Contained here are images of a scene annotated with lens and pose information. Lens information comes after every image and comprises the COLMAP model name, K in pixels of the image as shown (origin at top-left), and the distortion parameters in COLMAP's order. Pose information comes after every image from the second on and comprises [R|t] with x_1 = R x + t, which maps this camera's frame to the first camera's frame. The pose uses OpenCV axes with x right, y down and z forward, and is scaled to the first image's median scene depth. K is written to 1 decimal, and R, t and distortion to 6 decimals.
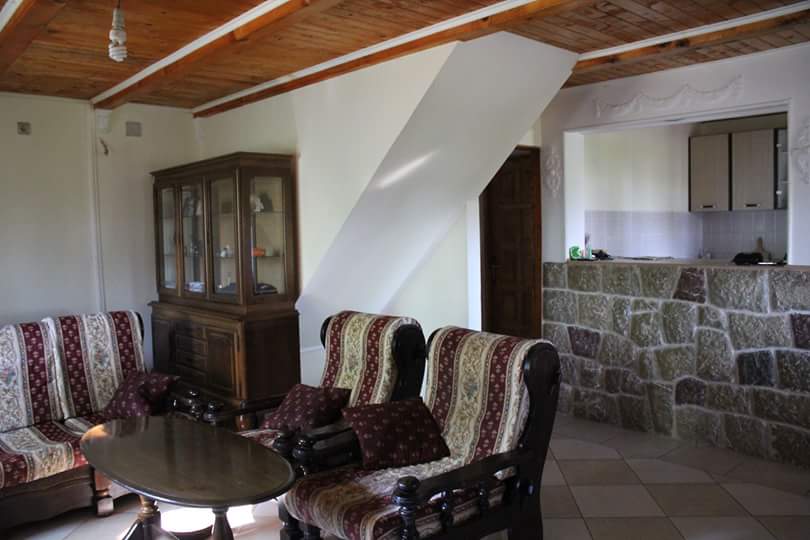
lens RADIAL K [[663.5, 0, 405.0], [0, 663.5, 270.0], [0, 0, 1]] dist [-0.096928, 0.007946]
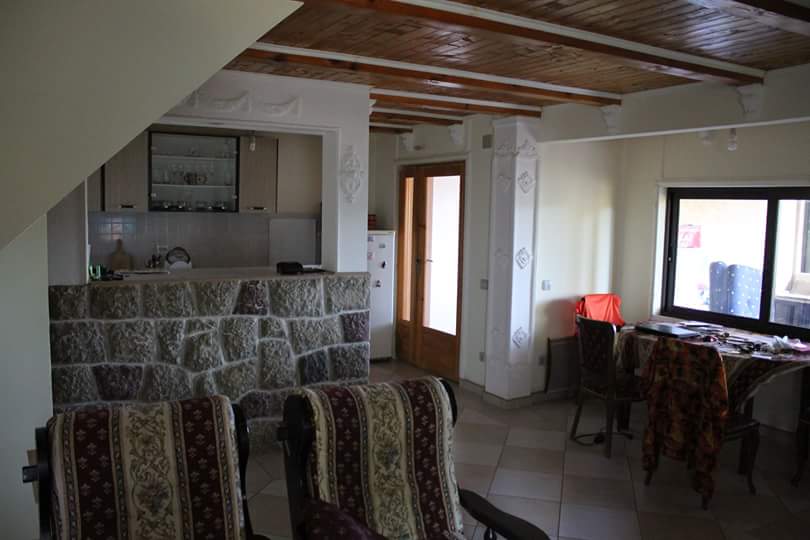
lens RADIAL K [[663.5, 0, 405.0], [0, 663.5, 270.0], [0, 0, 1]] dist [-0.096928, 0.007946]
pose [[0.221809, -0.063340, 0.973031, -0.476436], [0.036175, 0.997736, 0.056702, -0.067634], [-0.974419, 0.022622, 0.223598, 0.556773]]
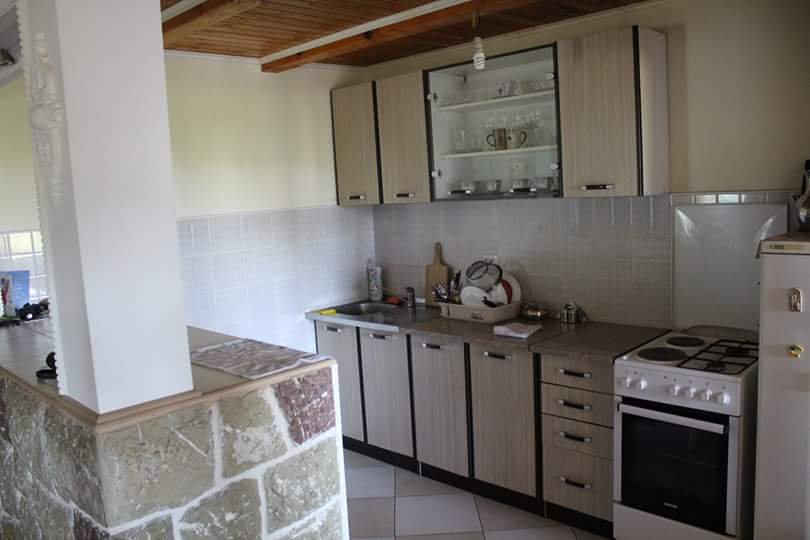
lens RADIAL K [[663.5, 0, 405.0], [0, 663.5, 270.0], [0, 0, 1]] dist [-0.096928, 0.007946]
pose [[0.997570, -0.036781, 0.059179, 0.732079], [0.033934, 0.998251, 0.048418, -0.088355], [-0.060857, -0.046292, 0.997072, 0.532453]]
